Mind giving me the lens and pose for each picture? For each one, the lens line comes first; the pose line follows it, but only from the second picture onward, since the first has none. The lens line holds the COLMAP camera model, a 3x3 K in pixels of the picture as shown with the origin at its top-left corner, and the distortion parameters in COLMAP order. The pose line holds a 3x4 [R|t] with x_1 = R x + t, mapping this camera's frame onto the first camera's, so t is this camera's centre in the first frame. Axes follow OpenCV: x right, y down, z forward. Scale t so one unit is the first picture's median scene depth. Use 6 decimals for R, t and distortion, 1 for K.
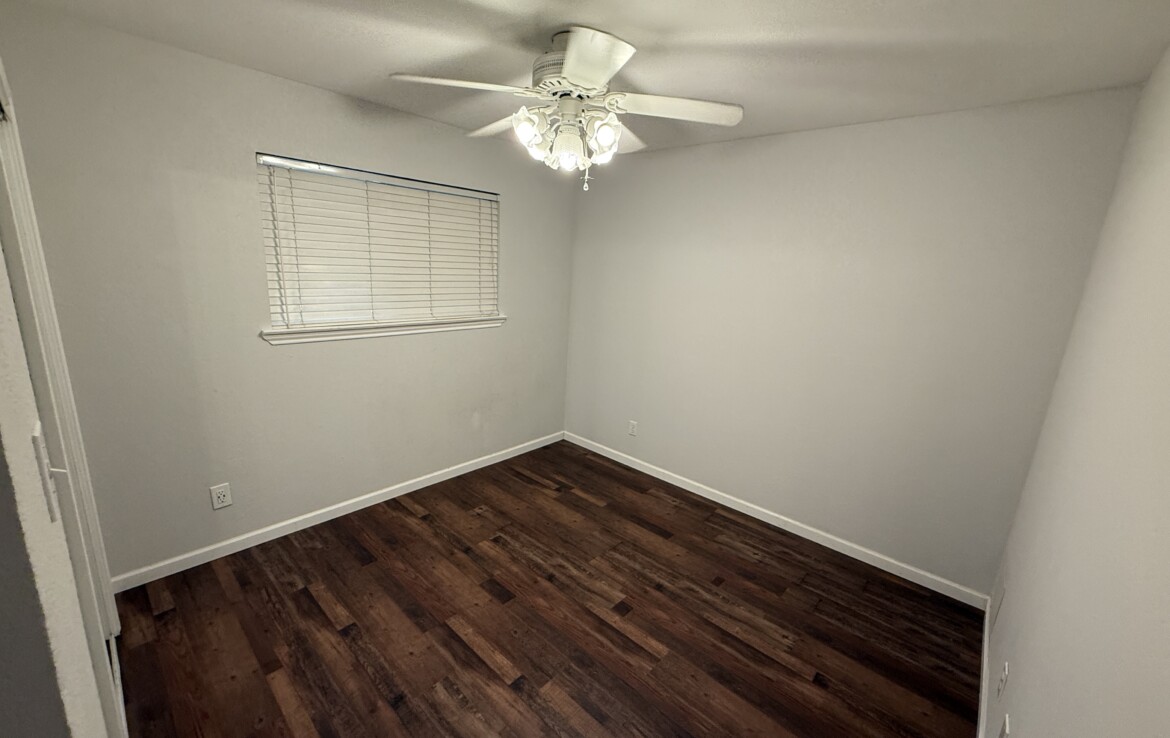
lens RADIAL K [[466.1, 0, 580.3], [0, 466.1, 373.1], [0, 0, 1]] dist [0.001425, 0.000150]
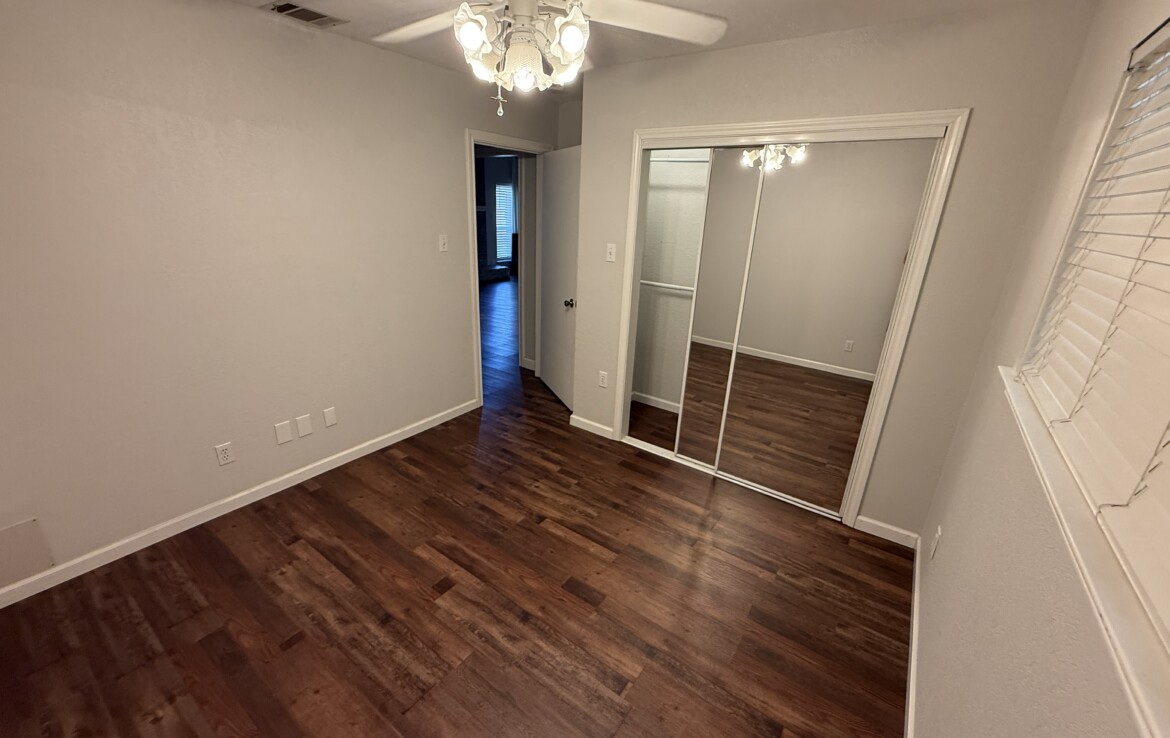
lens RADIAL K [[465.7, 0, 580.7], [0, 465.7, 367.8], [0, 0, 1]] dist [0.001253, 0.000079]
pose [[-0.988886, -0.046093, -0.141348, -0.027134], [-0.115193, 0.838593, 0.532440, -0.382818], [0.093992, 0.542805, -0.834583, 1.569219]]
